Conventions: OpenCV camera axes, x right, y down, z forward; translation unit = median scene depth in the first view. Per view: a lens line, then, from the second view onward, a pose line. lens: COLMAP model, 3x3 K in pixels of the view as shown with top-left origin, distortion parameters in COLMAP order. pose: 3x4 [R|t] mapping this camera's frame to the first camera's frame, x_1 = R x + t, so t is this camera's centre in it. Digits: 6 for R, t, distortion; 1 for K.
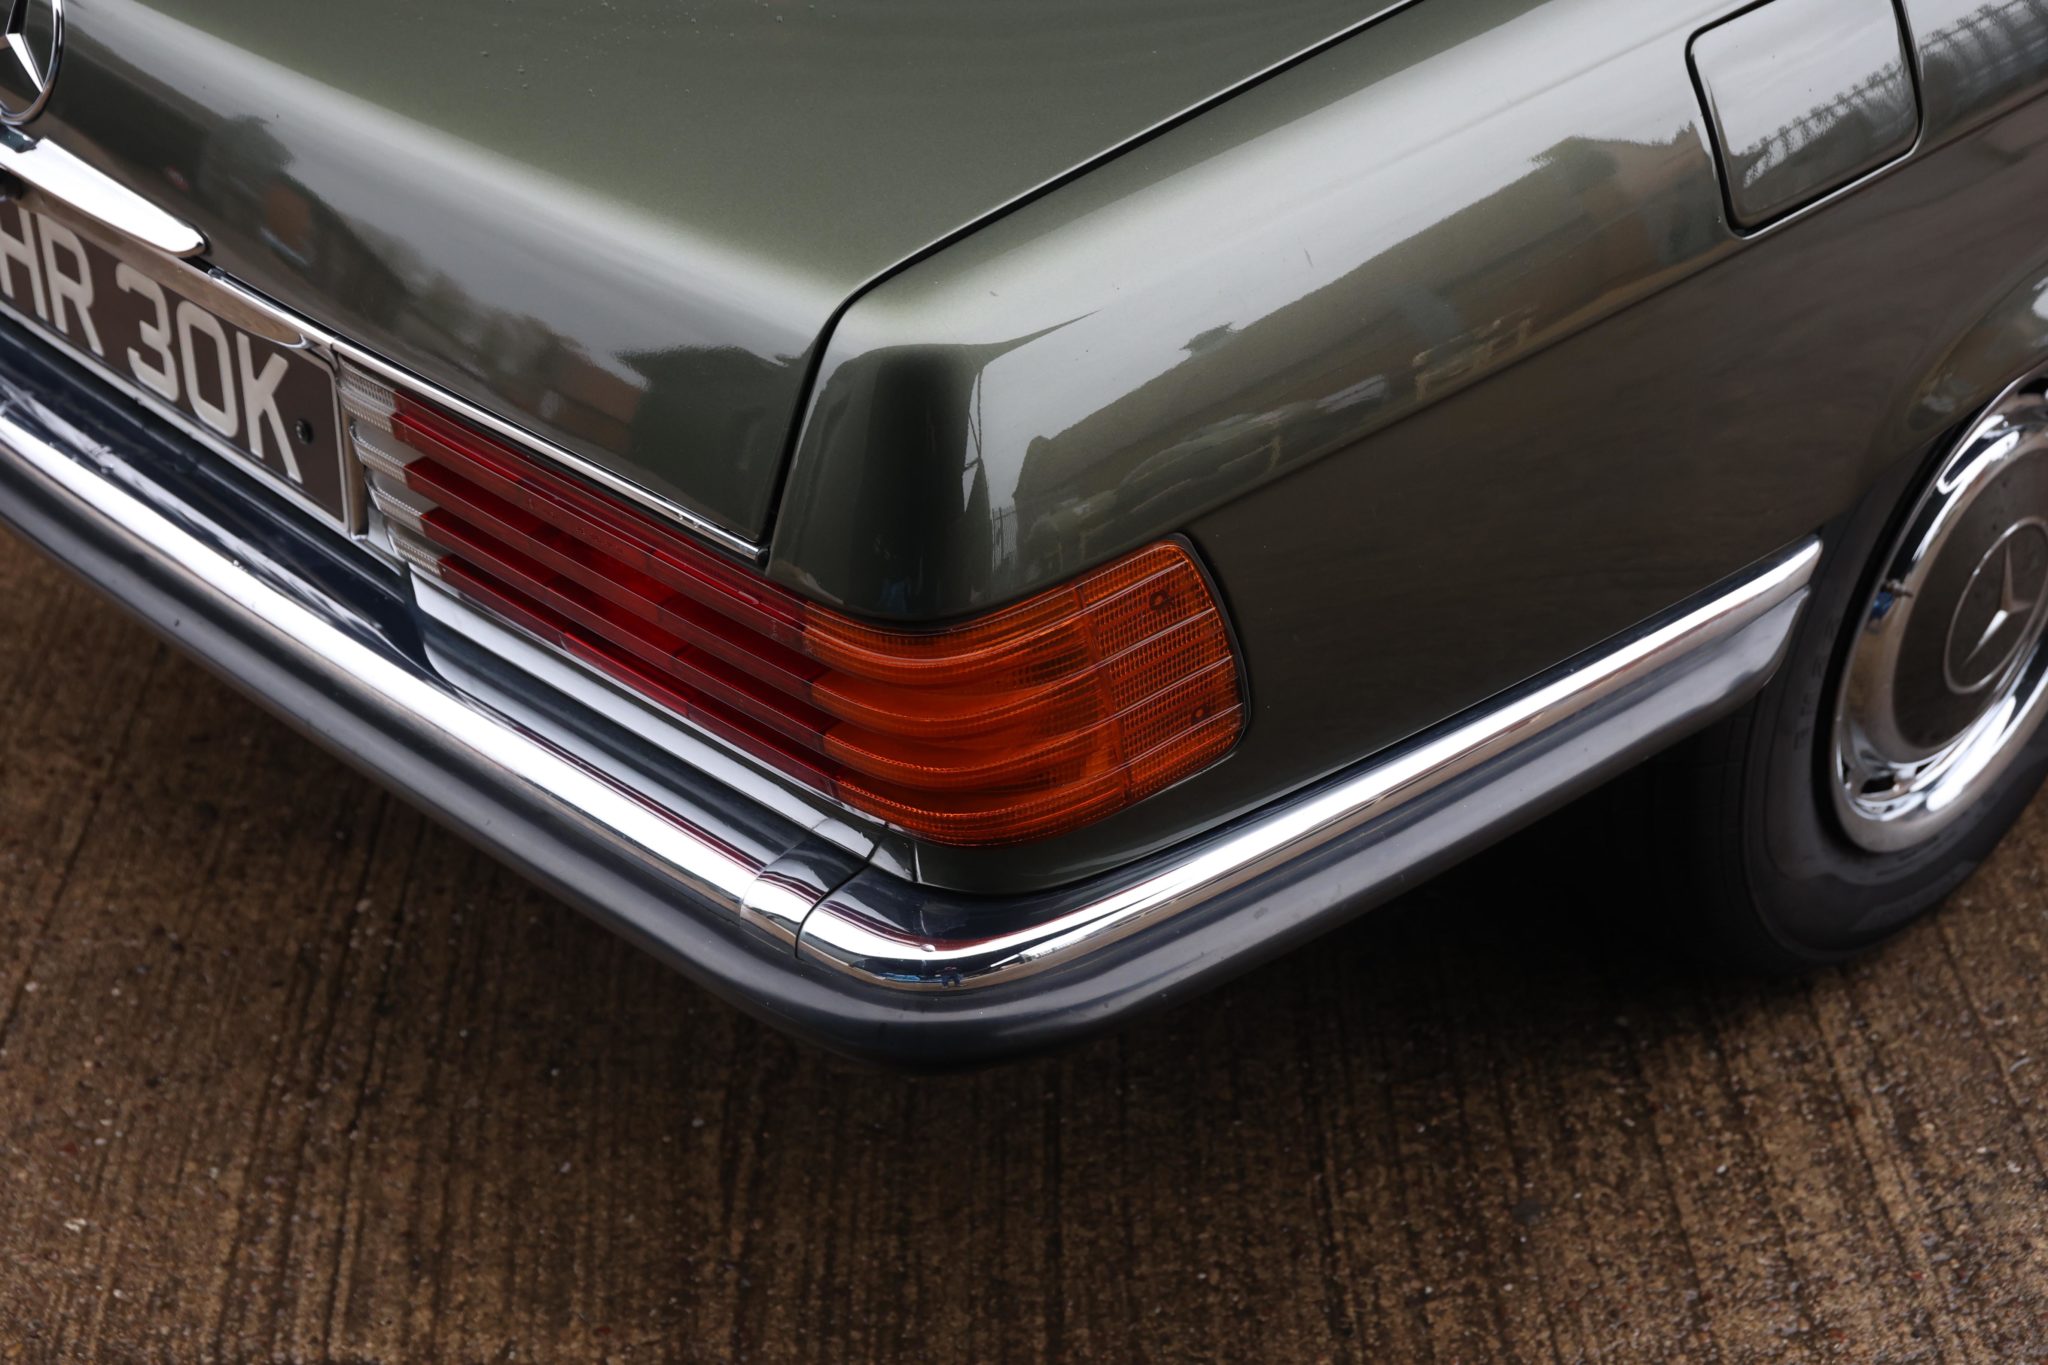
lens RADIAL K [[2923.6, 0, 1024.0], [0, 2923.6, 682.5], [0, 0, 1]] dist [0.152437, 0.441915]
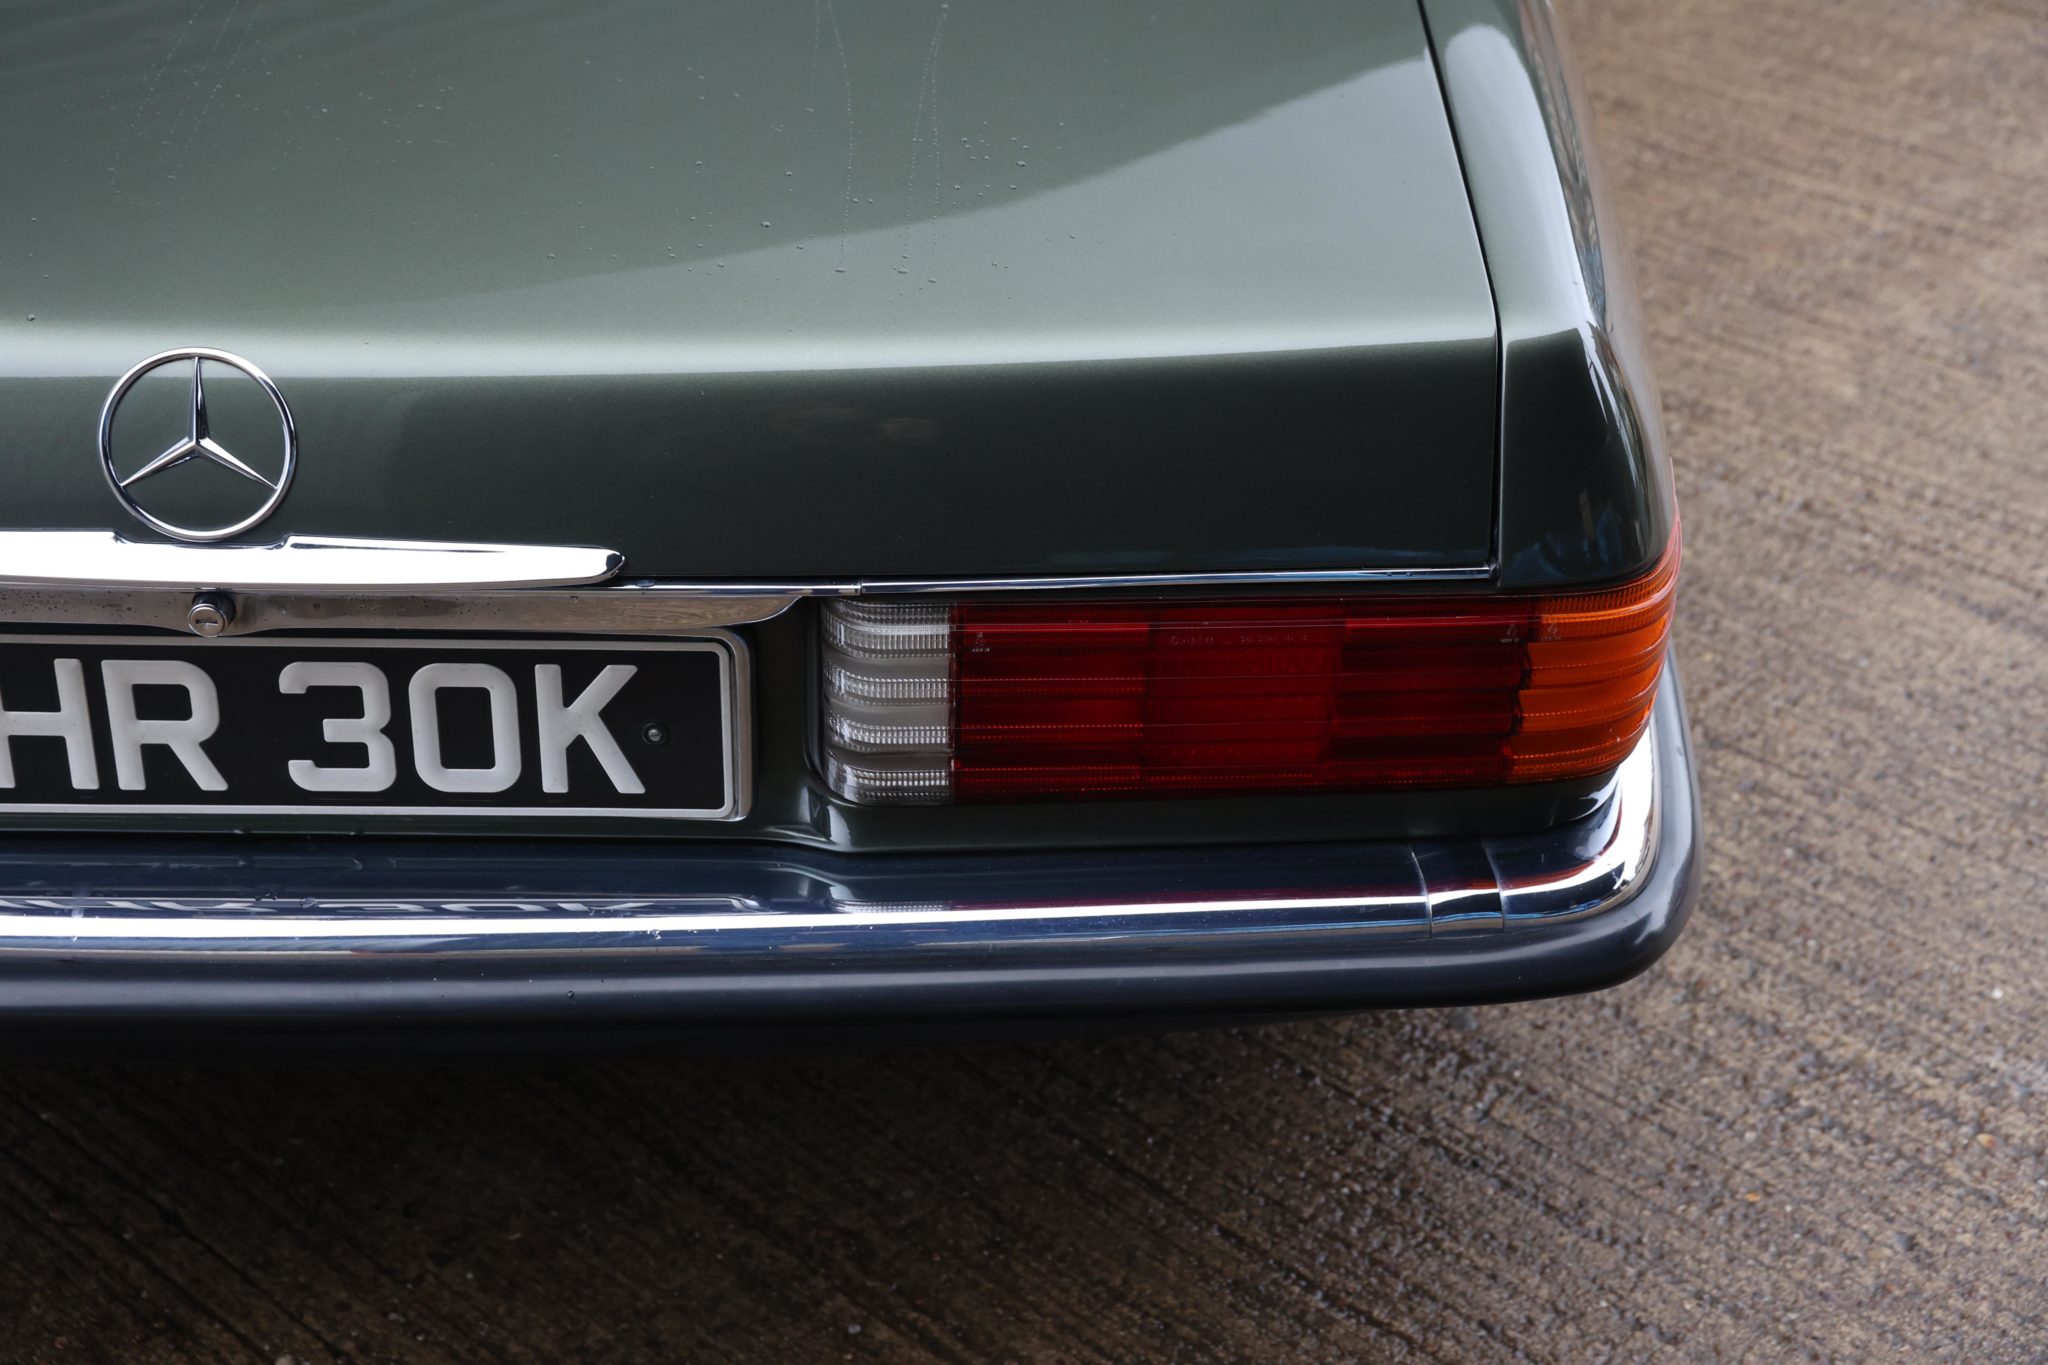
lens RADIAL K [[3008.8, 0, 1019.2], [0, 3008.8, 745.3], [0, 0, 1]] dist [0.127673, 0.503710]
pose [[0.684492, -0.369937, 0.628186, -0.699703], [0.385341, 0.915069, 0.119001, -0.138207], [-0.618856, 0.160611, 0.768909, 0.186671]]
